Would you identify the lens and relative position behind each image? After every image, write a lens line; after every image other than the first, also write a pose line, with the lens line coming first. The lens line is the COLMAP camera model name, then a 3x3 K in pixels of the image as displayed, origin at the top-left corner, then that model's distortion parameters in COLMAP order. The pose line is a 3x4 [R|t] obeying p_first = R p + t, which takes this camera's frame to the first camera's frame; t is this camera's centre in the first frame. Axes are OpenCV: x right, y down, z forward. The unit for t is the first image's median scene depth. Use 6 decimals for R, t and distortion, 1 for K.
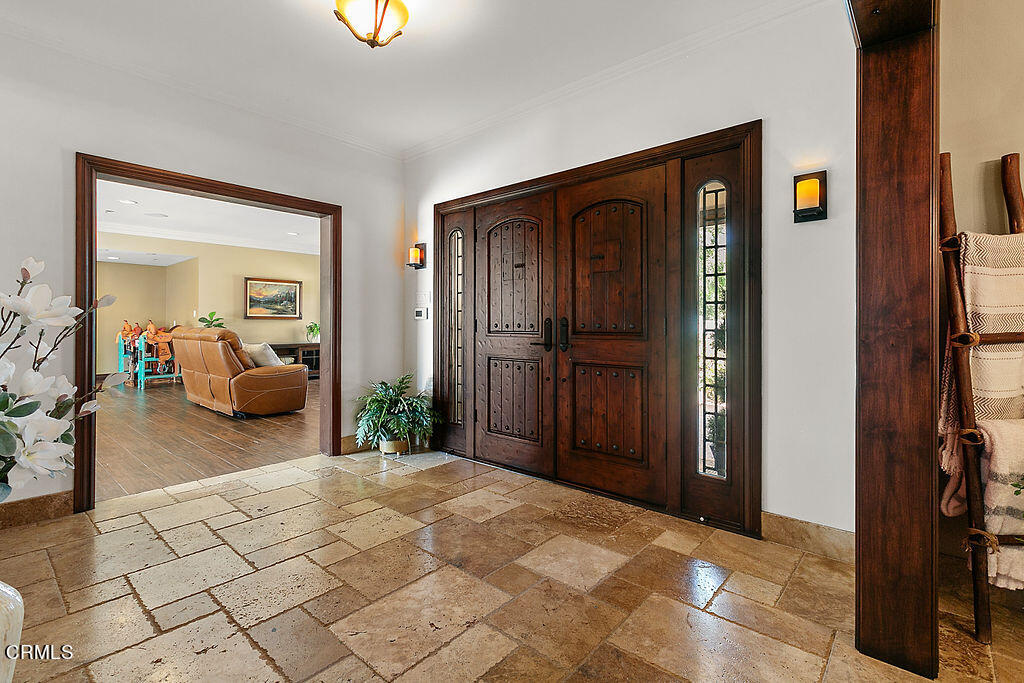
lens RADIAL K [[481.4, 0, 511.3], [0, 481.4, 321.6], [0, 0, 1]] dist [0.003501, -0.001668]
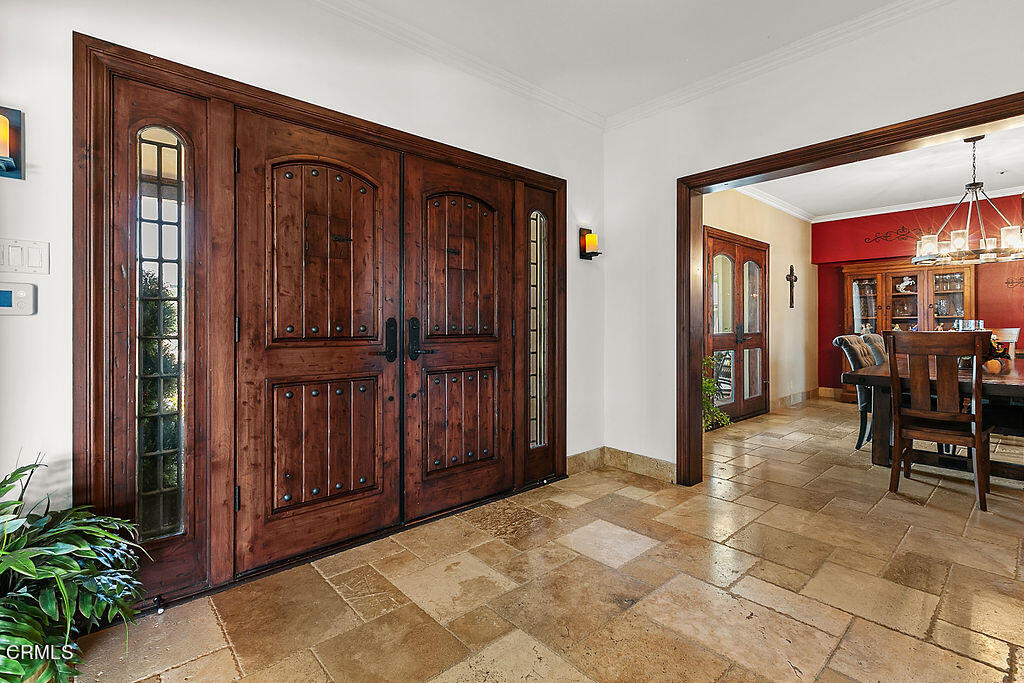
lens RADIAL K [[481.4, 0, 505.3], [0, 481.4, 325.8], [0, 0, 1]] dist [0.003501, -0.001668]
pose [[0.107787, -0.002026, 0.994172, -0.755718], [-0.001088, 0.999997, 0.002156, 0.003668], [-0.994173, -0.001314, 0.107784, 0.856661]]
